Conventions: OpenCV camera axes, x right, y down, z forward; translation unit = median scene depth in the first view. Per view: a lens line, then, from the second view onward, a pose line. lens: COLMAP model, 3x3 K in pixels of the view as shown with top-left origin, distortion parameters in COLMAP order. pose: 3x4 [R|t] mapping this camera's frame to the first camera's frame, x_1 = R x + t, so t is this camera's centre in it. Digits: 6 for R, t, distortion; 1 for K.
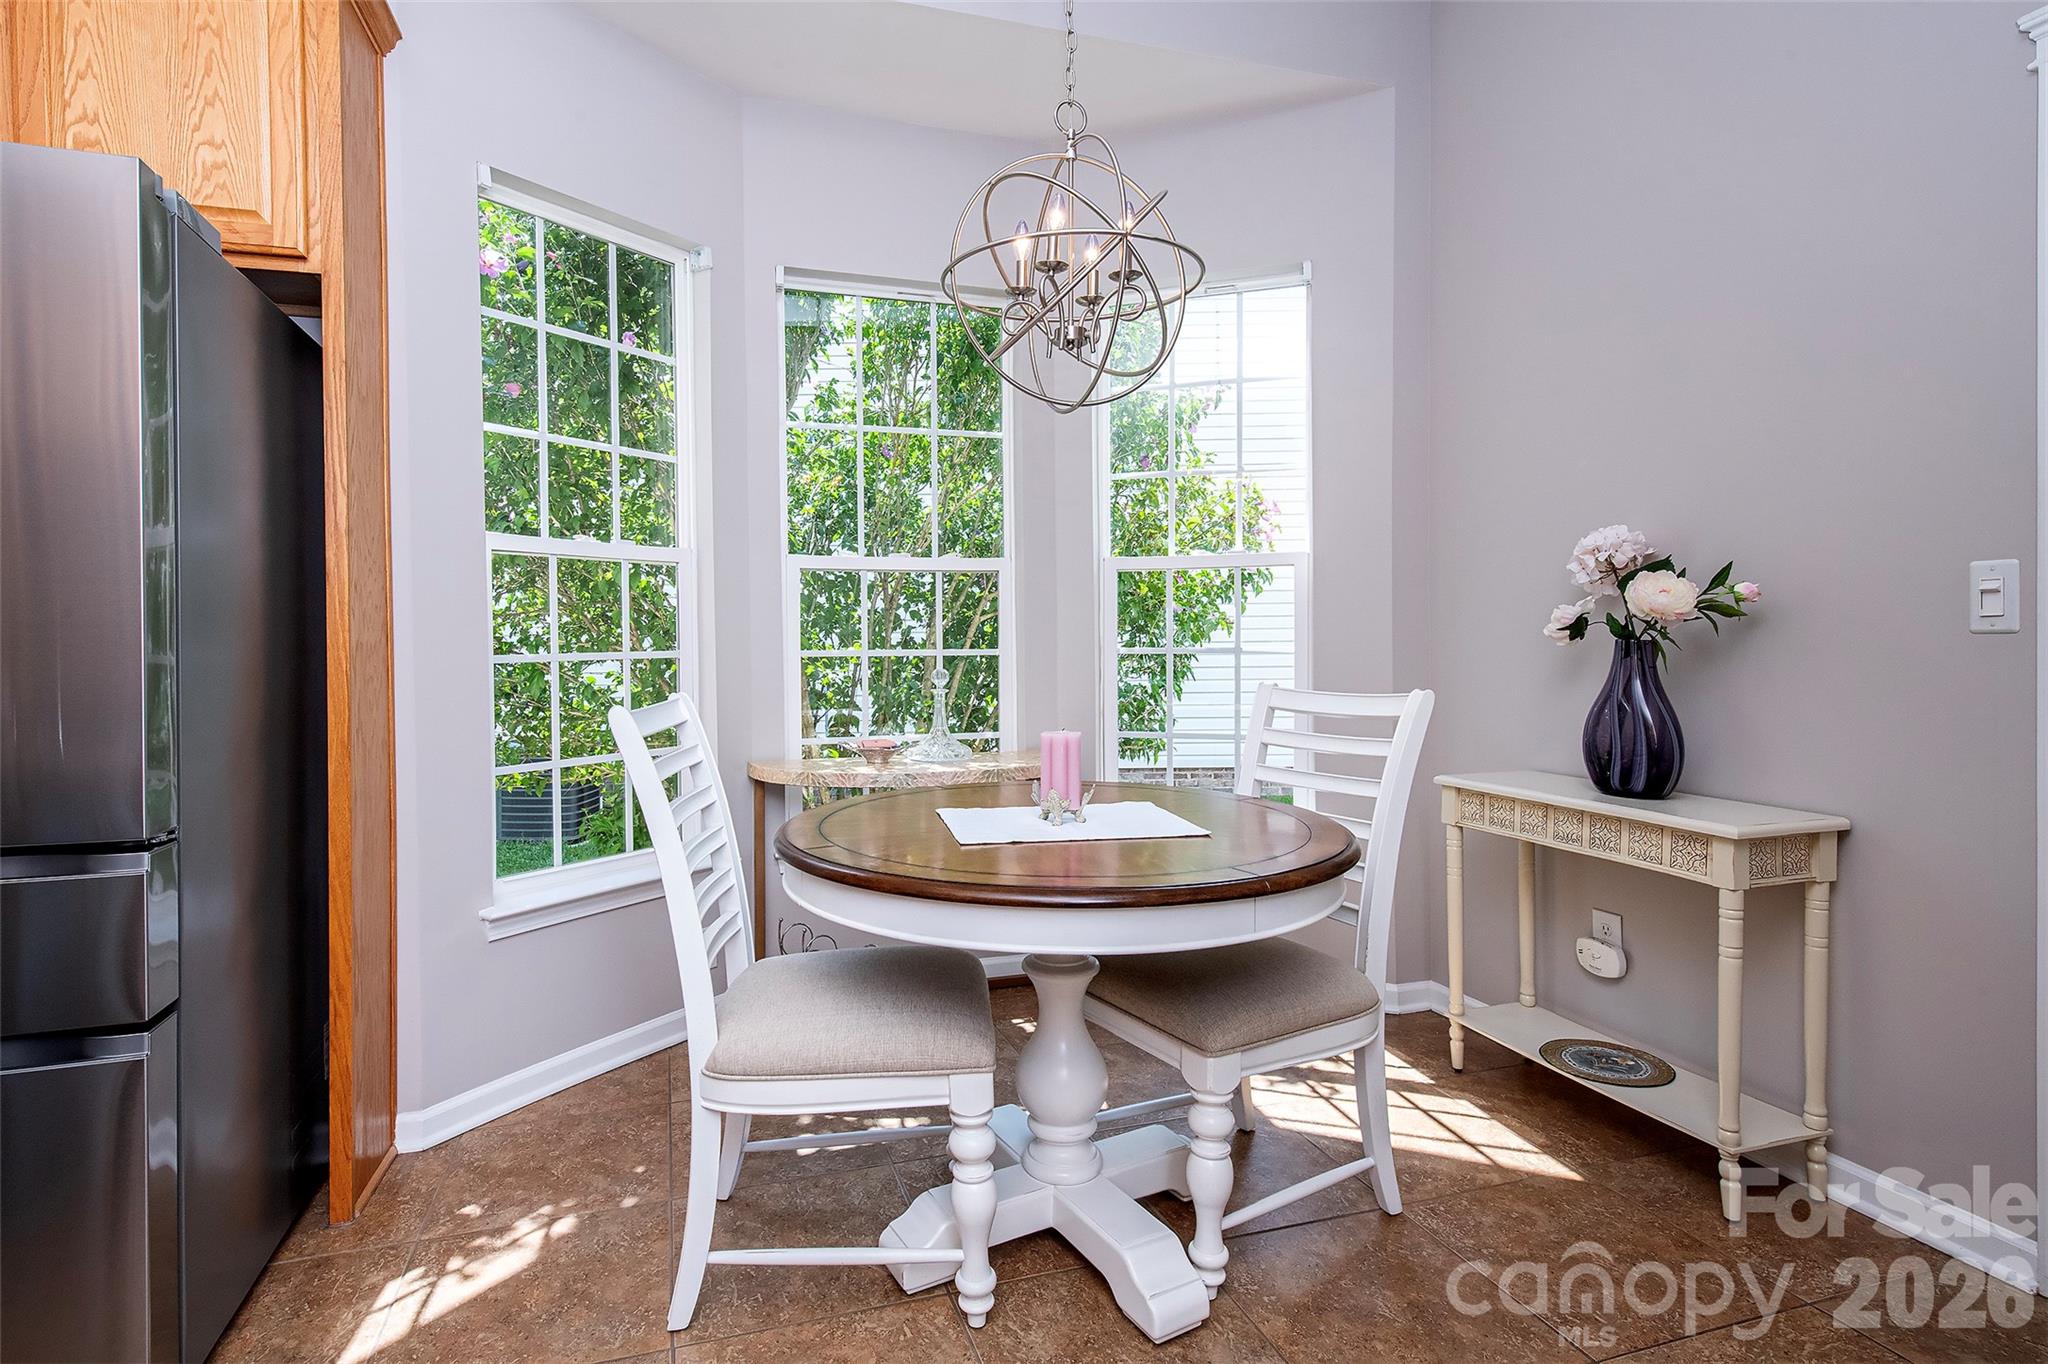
lens RADIAL K [[988.3, 0, 1035.4], [0, 988.3, 672.1], [0, 0, 1]] dist [0.000189, -0.001963]
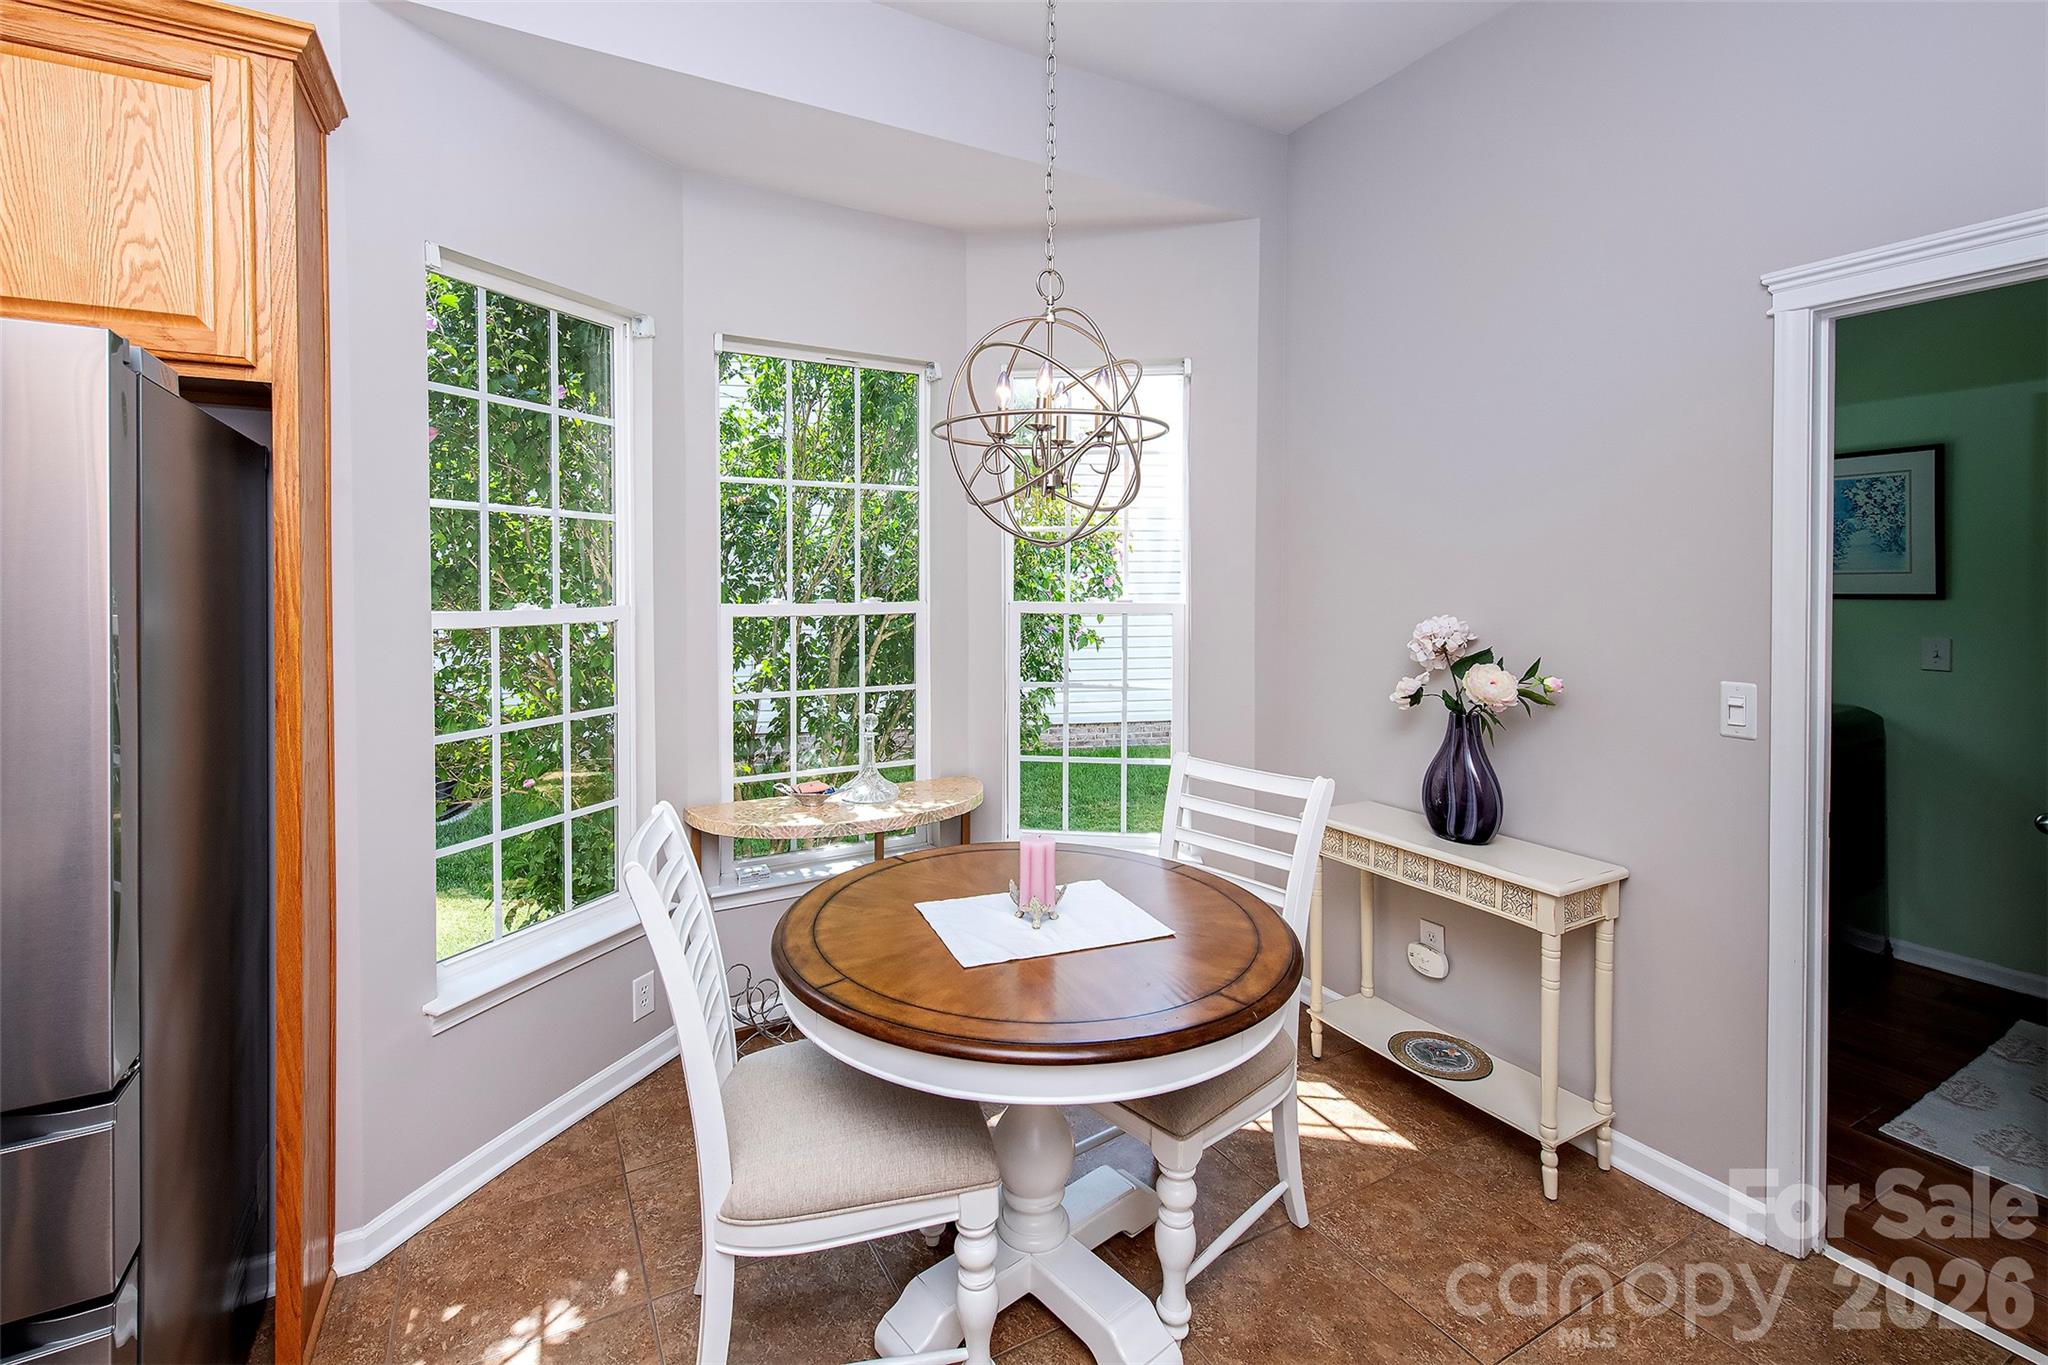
lens RADIAL K [[859.1, 0, 1013.4], [0, 859.1, 585.4], [0, 0, 1]] dist [0.001758, -0.001865]
pose [[0.981599, 0.009841, 0.190702, -0.168006], [-0.009917, 0.999951, -0.000552, -0.200791], [-0.190698, -0.001350, 0.981648, 0.052555]]
